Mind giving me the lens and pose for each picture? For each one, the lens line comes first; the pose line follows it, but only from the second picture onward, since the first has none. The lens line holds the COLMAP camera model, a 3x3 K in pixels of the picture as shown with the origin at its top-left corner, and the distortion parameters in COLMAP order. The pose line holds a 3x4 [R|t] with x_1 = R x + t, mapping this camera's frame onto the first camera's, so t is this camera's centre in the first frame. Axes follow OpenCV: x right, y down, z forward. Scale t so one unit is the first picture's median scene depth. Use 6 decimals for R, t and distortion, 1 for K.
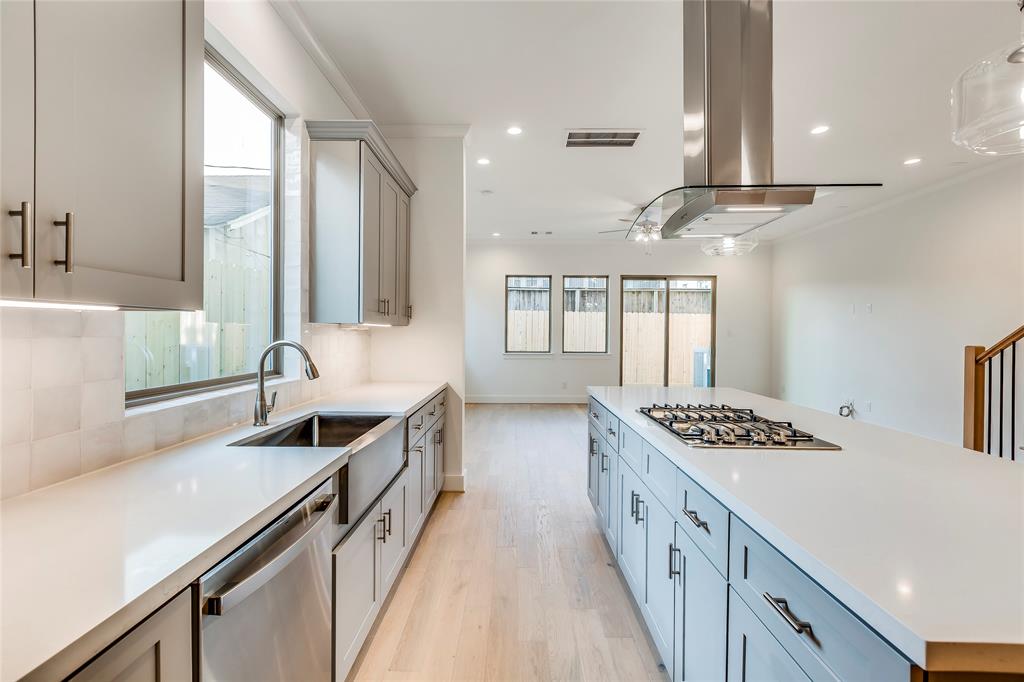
lens RADIAL K [[459.1, 0, 513.2], [0, 459.1, 335.8], [0, 0, 1]] dist [0.001711, -0.000882]
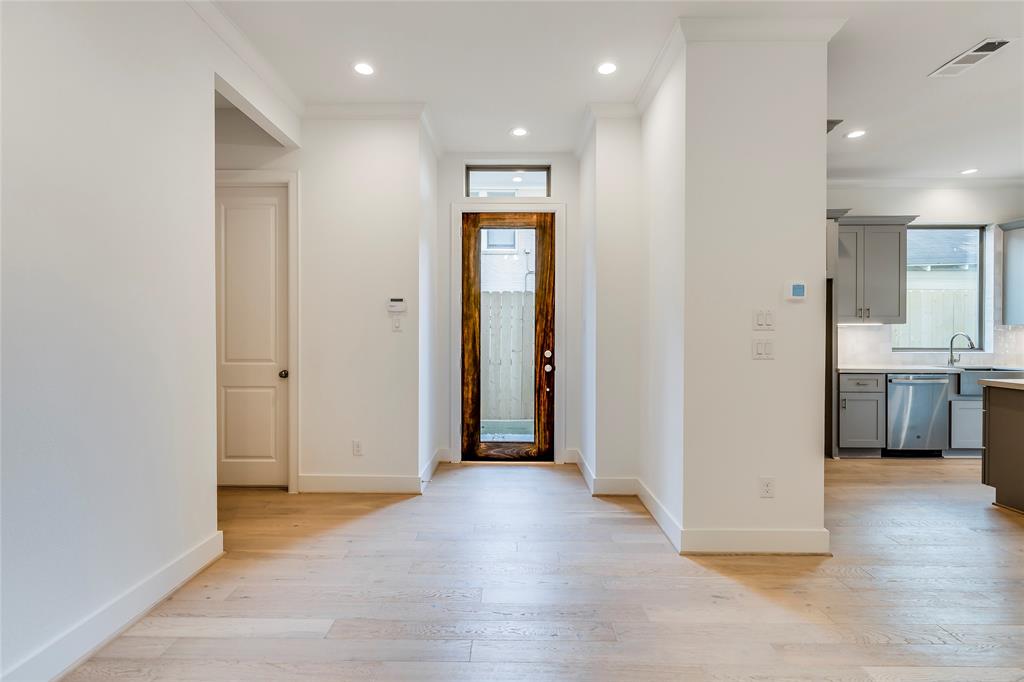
lens RADIAL K [[459.1, 0, 507.9], [0, 459.1, 336.0], [0, 0, 1]] dist [0.001711, -0.000882]
pose [[0.000257, -0.002547, -0.999997, 0.541926], [-0.009422, 0.999952, -0.002550, 0.015216], [0.999956, 0.009422, 0.000233, -0.396250]]
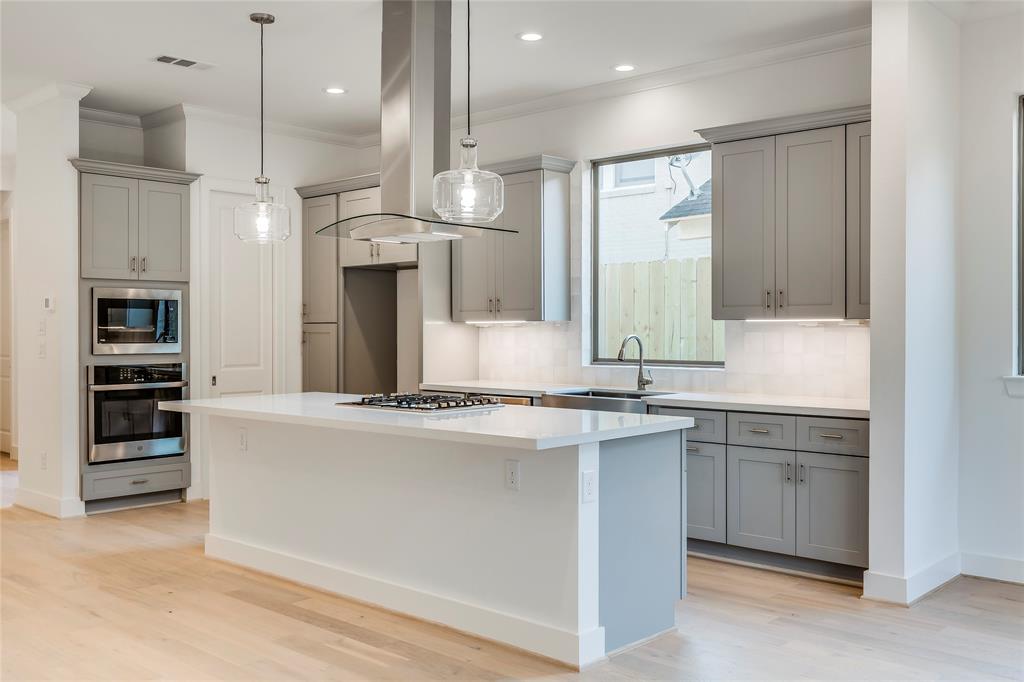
lens RADIAL K [[969.3, 0, 506.7], [0, 969.3, 338.2], [0, 0, 1]] dist [-0.006918, 0.000000]
pose [[-0.680429, 0.004154, -0.732803, 0.569595], [-0.006154, 0.999916, 0.011382, -0.003491], [0.732789, 0.012254, -0.680346, 0.771153]]
